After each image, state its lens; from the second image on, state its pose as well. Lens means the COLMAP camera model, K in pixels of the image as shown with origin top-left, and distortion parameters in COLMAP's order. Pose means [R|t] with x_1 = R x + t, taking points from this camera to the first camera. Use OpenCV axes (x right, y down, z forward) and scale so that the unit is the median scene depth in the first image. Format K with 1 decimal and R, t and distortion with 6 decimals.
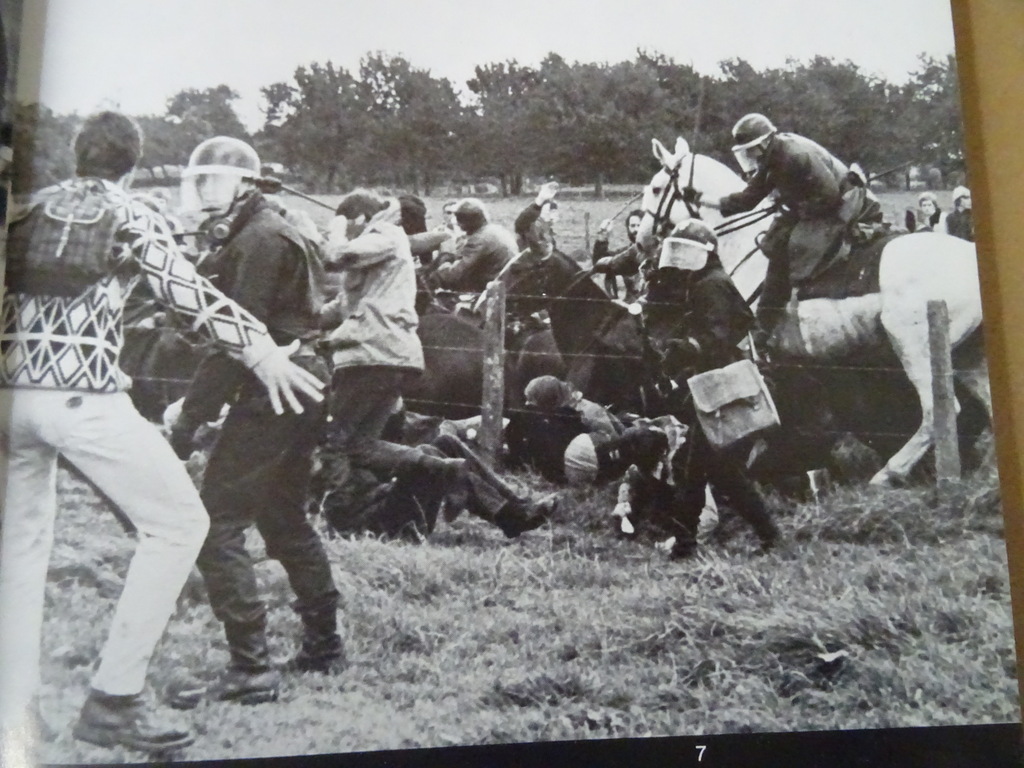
lens RADIAL K [[680.3, 0, 512.0], [0, 680.3, 384.0], [0, 0, 1]] dist [0.001156, 0.001363]
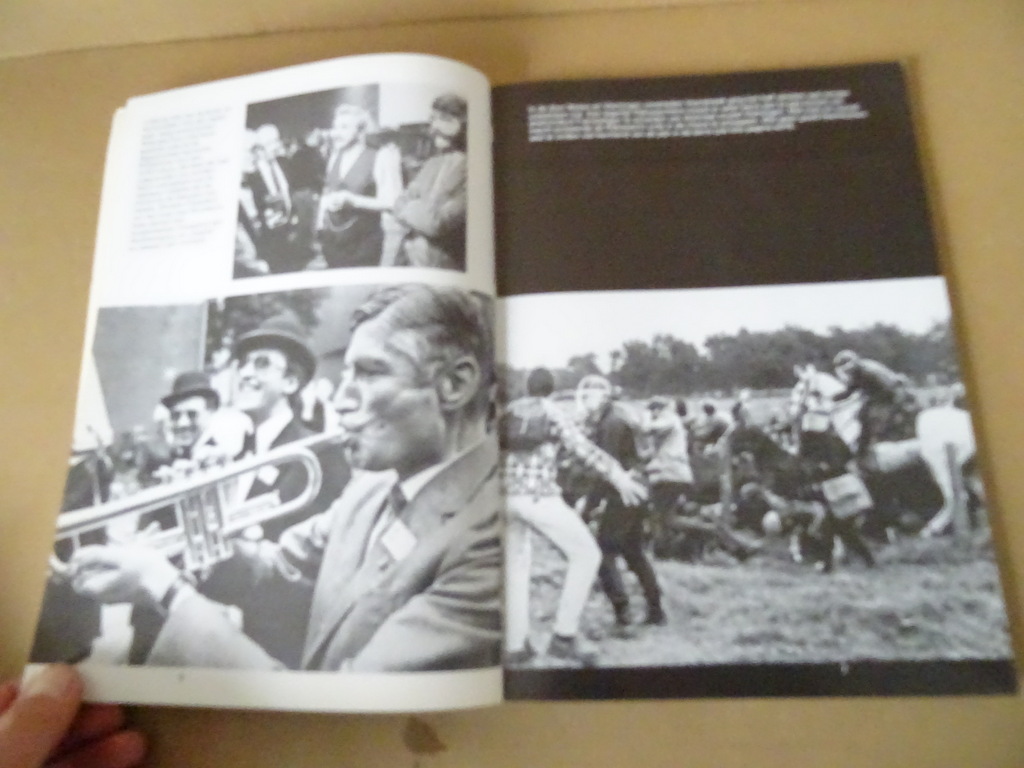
lens RADIAL K [[680.3, 0, 512.0], [0, 680.3, 384.0], [0, 0, 1]] dist [0.001156, 0.001363]
pose [[0.993022, -0.033434, -0.113093, -0.441137], [0.019828, 0.992653, -0.119360, -0.083631], [0.116253, 0.116285, 0.986389, -1.199043]]
